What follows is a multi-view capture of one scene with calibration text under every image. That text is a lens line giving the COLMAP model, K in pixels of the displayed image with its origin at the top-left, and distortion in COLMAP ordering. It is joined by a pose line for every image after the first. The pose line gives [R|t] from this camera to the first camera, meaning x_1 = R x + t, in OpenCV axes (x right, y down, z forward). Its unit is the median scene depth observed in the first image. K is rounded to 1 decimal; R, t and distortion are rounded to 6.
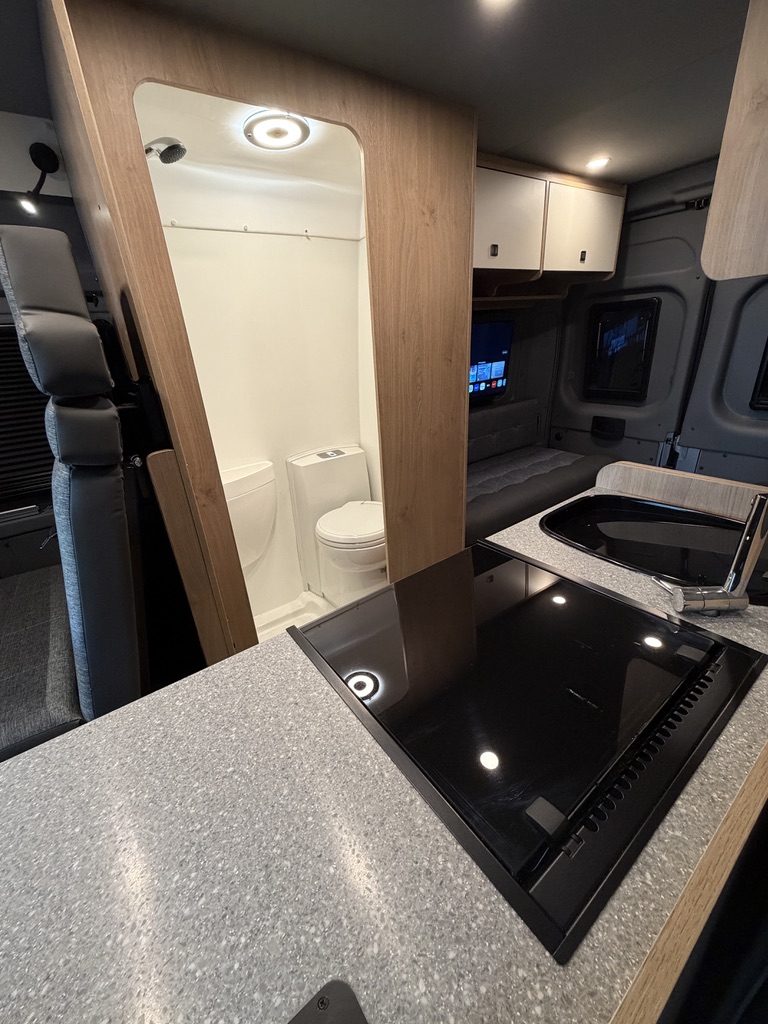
lens RADIAL K [[408.2, 0, 384.2], [0, 408.2, 509.8], [0, 0, 1]] dist [-0.000471, 0.000410]
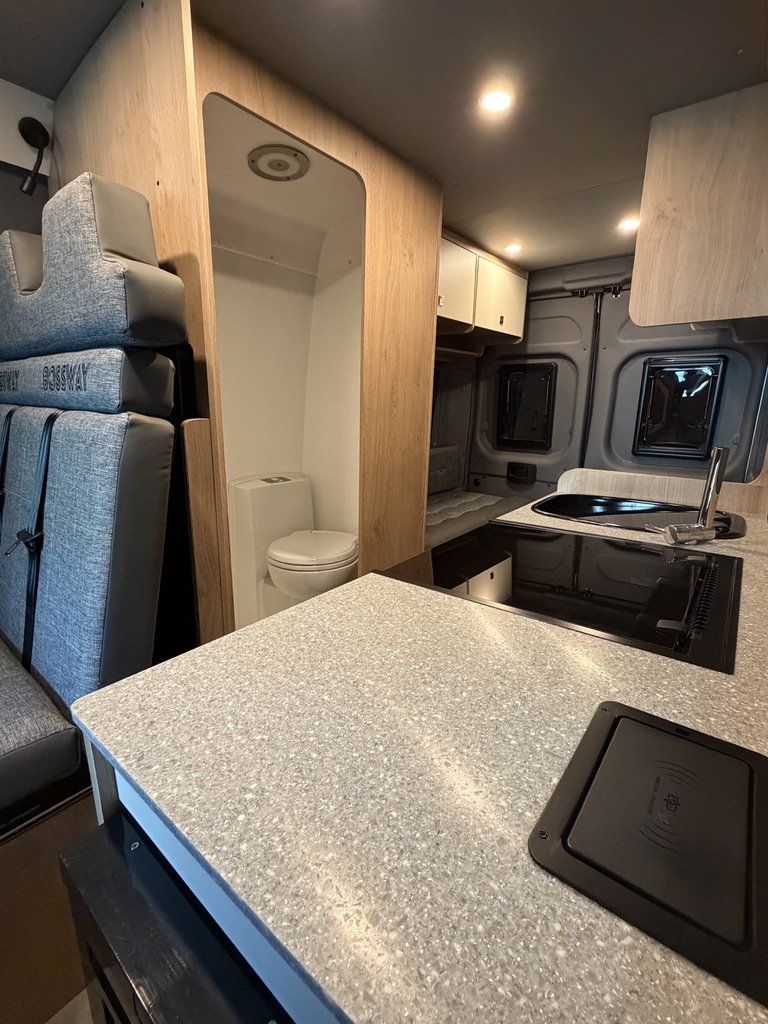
lens RADIAL K [[456.2, 0, 384.0], [0, 456.2, 512.0], [0, 0, 1]] dist [0.000198, 0.000206]
pose [[0.960602, 0.011854, 0.277676, -0.263933], [0.035272, 0.985812, -0.164103, 0.166629], [-0.275681, 0.167432, 0.946555, -0.064612]]
